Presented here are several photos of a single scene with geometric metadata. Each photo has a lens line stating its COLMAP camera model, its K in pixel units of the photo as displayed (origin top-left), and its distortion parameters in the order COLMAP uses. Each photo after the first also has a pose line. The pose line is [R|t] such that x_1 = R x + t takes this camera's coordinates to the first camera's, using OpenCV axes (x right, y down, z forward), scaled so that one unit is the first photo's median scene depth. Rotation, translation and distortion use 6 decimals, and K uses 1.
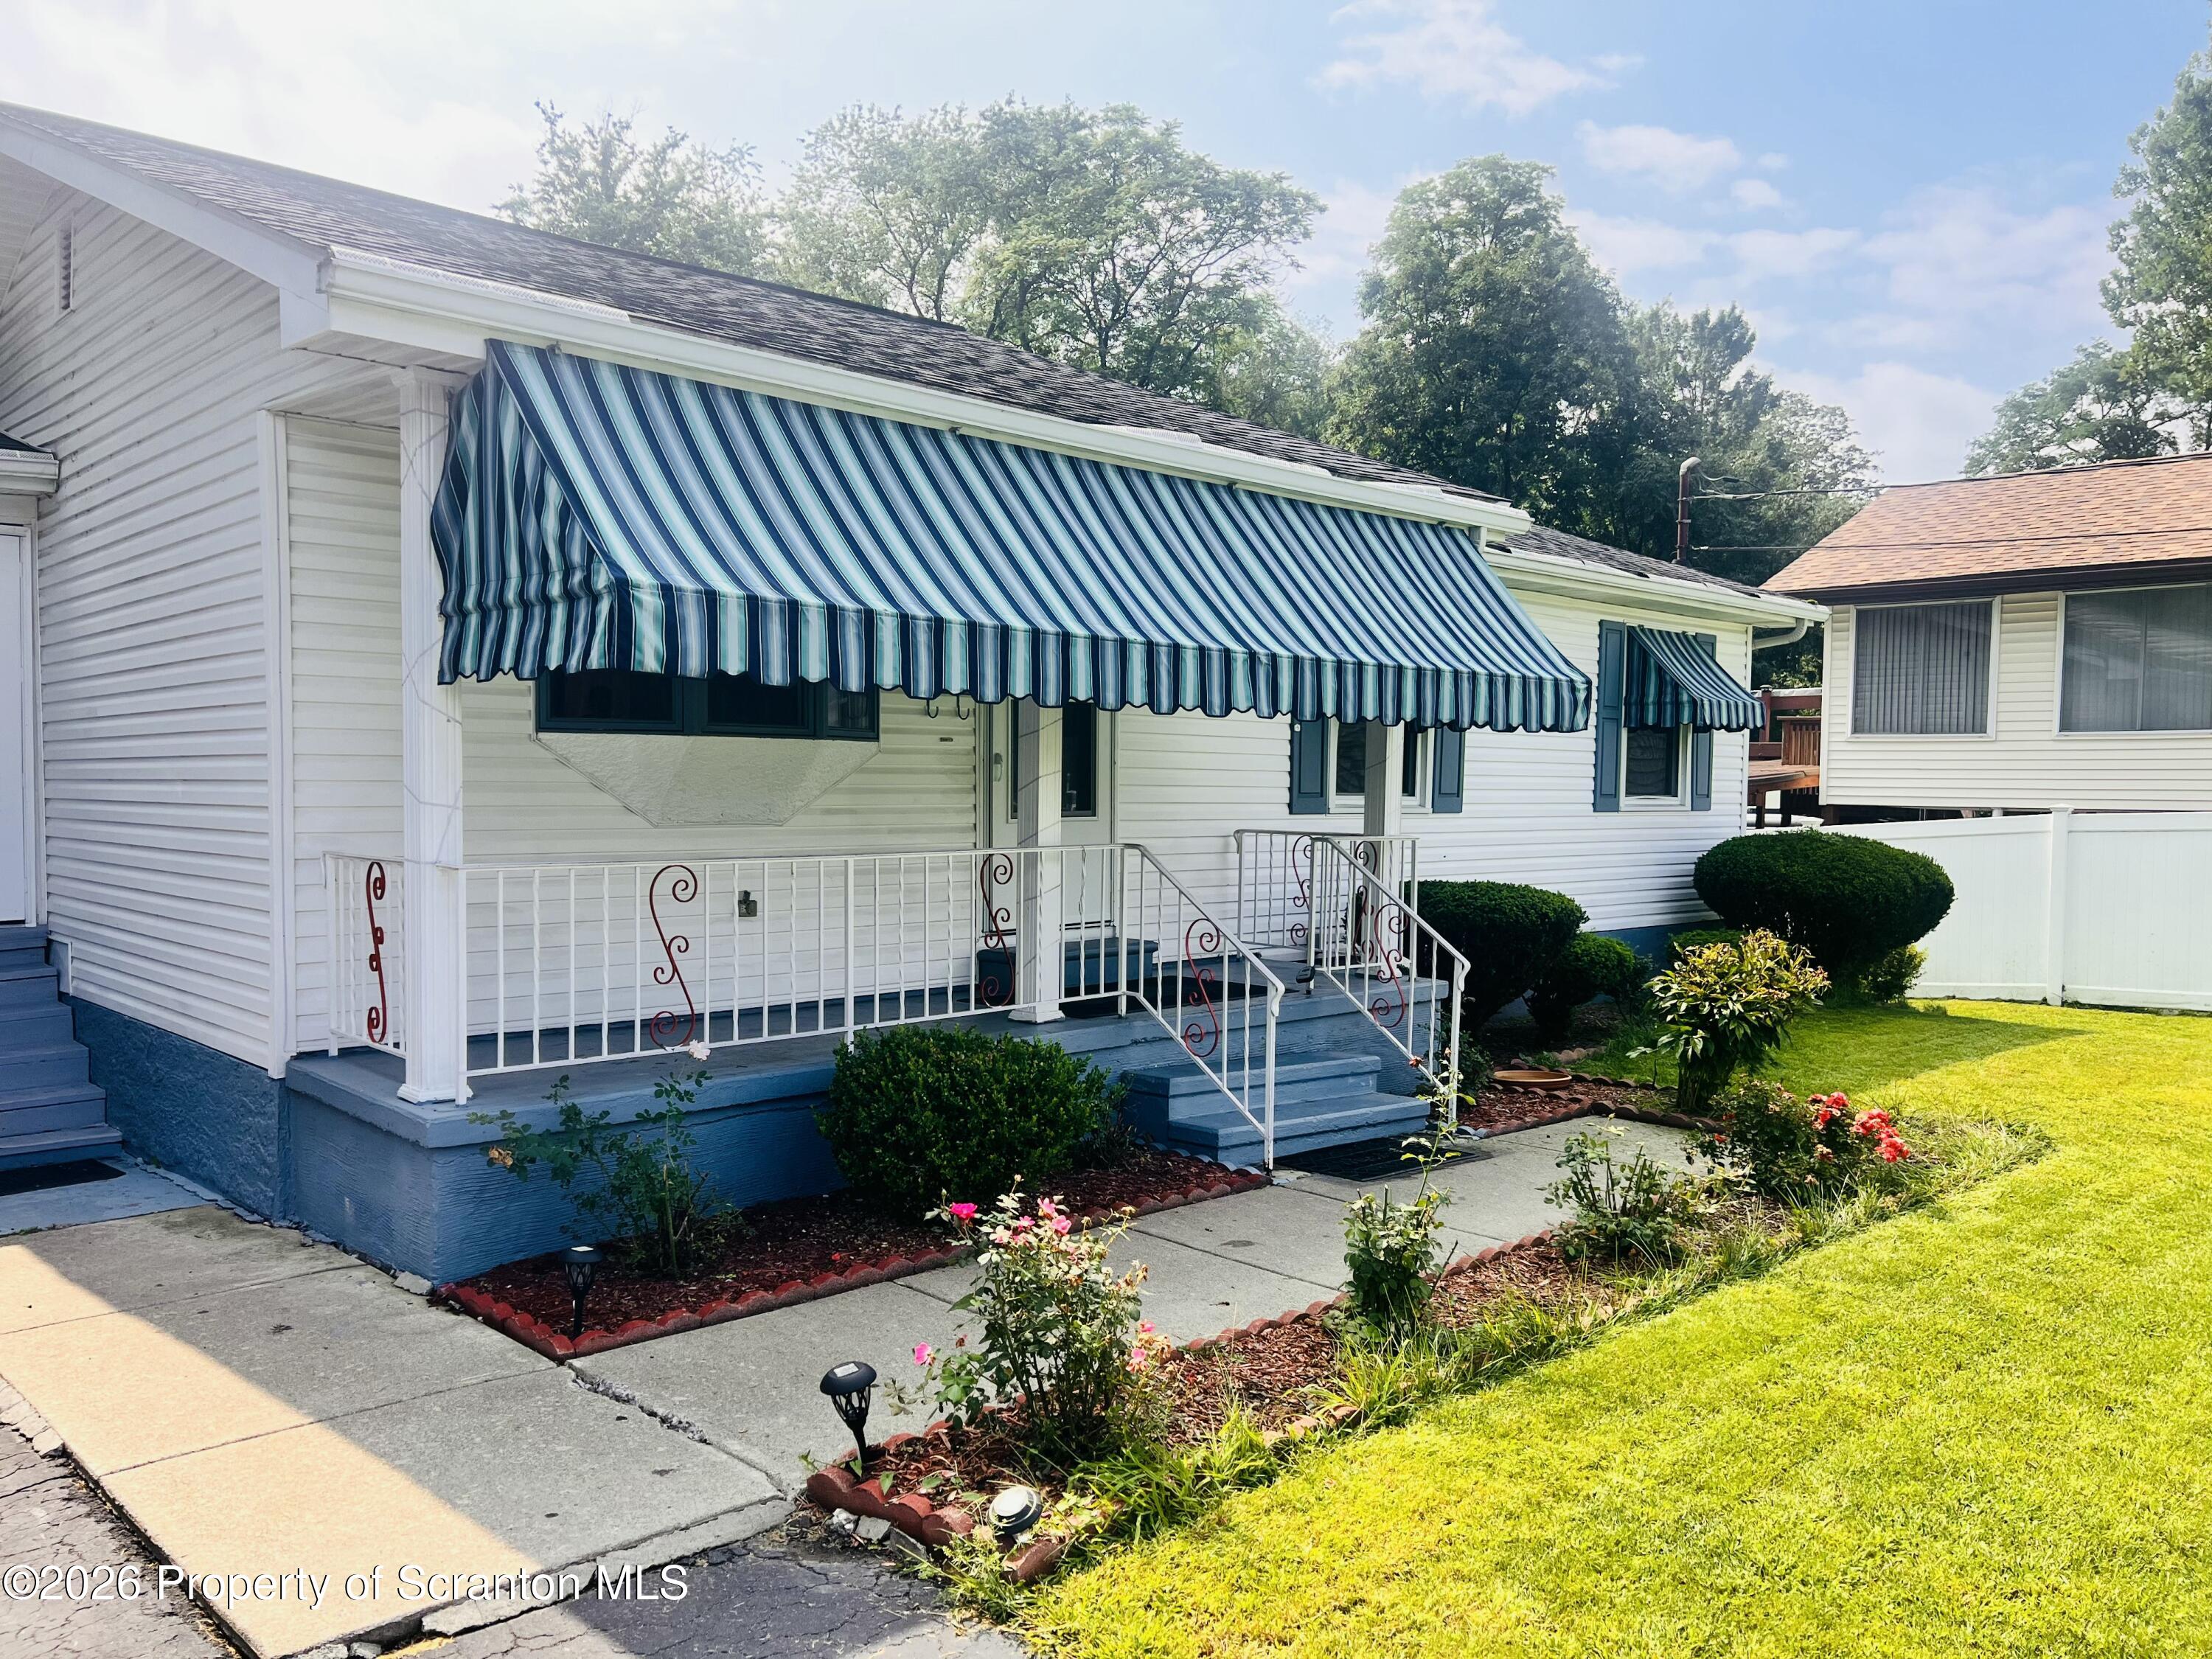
lens RADIAL K [[1673.3, 0, 1100.6], [0, 1673.3, 844.8], [0, 0, 1]] dist [0.059294, -0.053403]
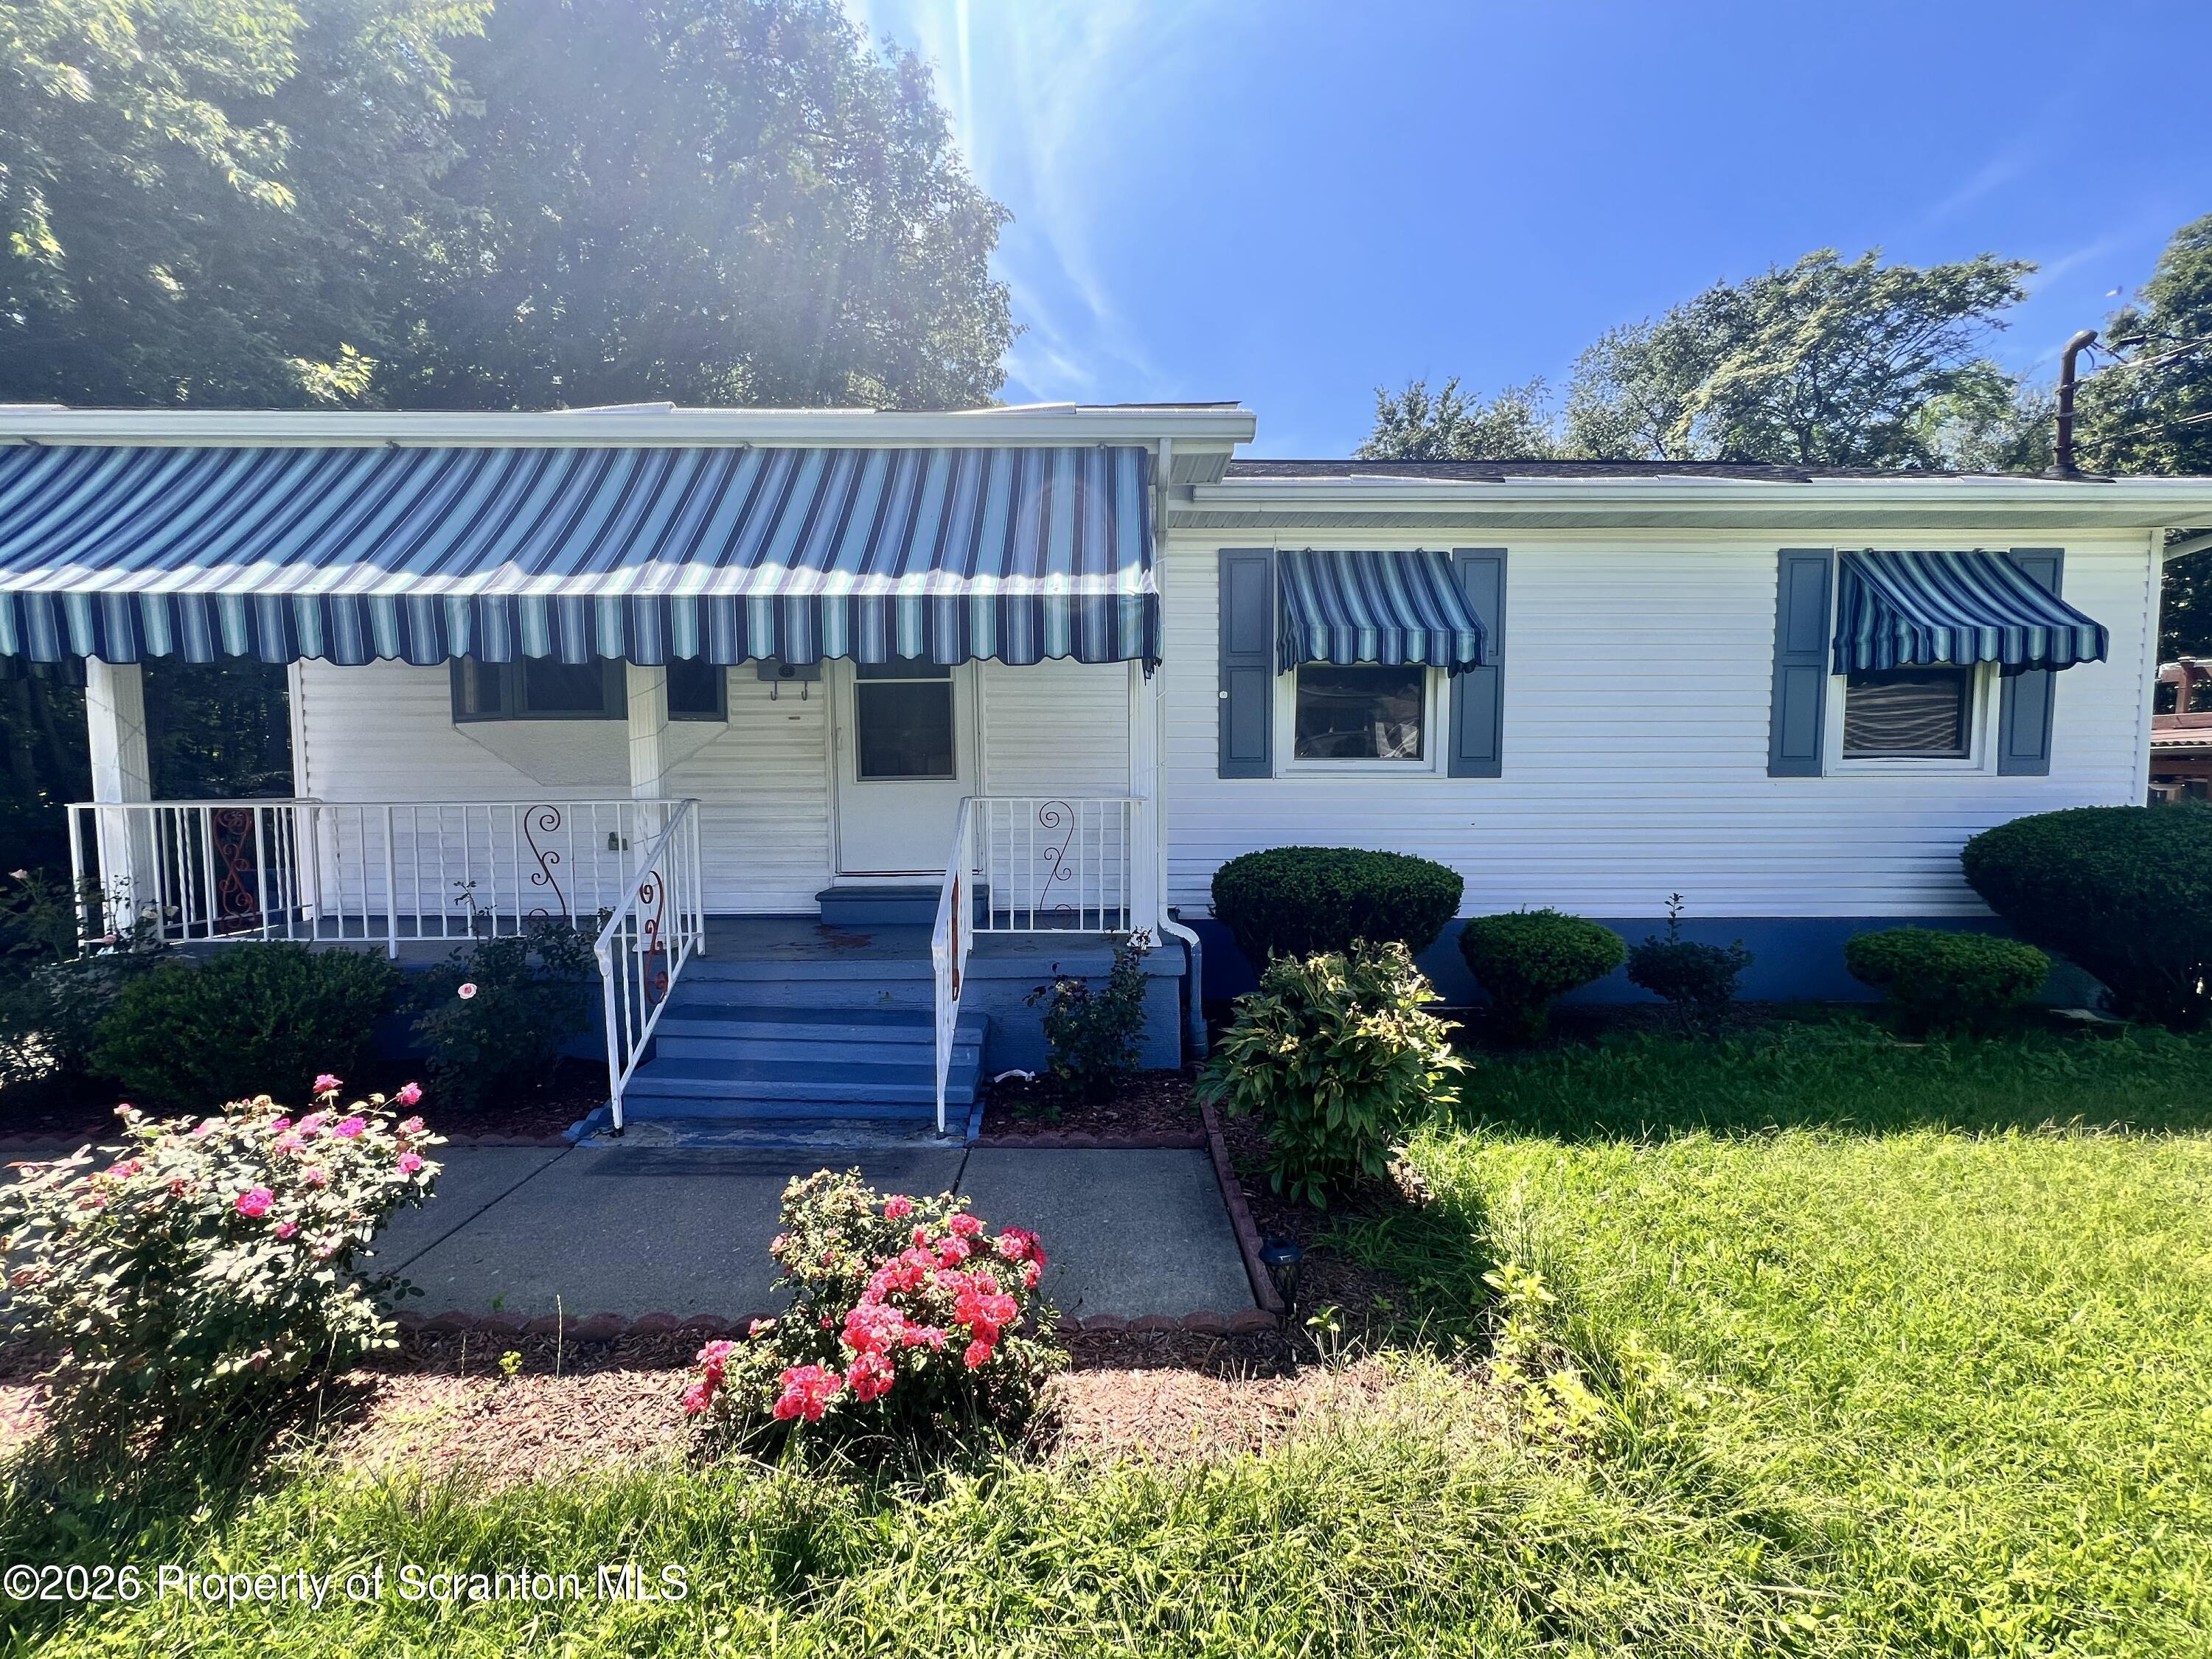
lens RADIAL K [[892.6, 0, 1102.2], [0, 892.6, 831.6], [0, 0, 1]] dist [0.001460, -0.000242]
pose [[0.730382, 0.028698, -0.682436, 0.449852], [-0.014651, 0.999545, 0.026353, 0.001564], [0.682882, -0.009250, 0.730470, 0.550829]]
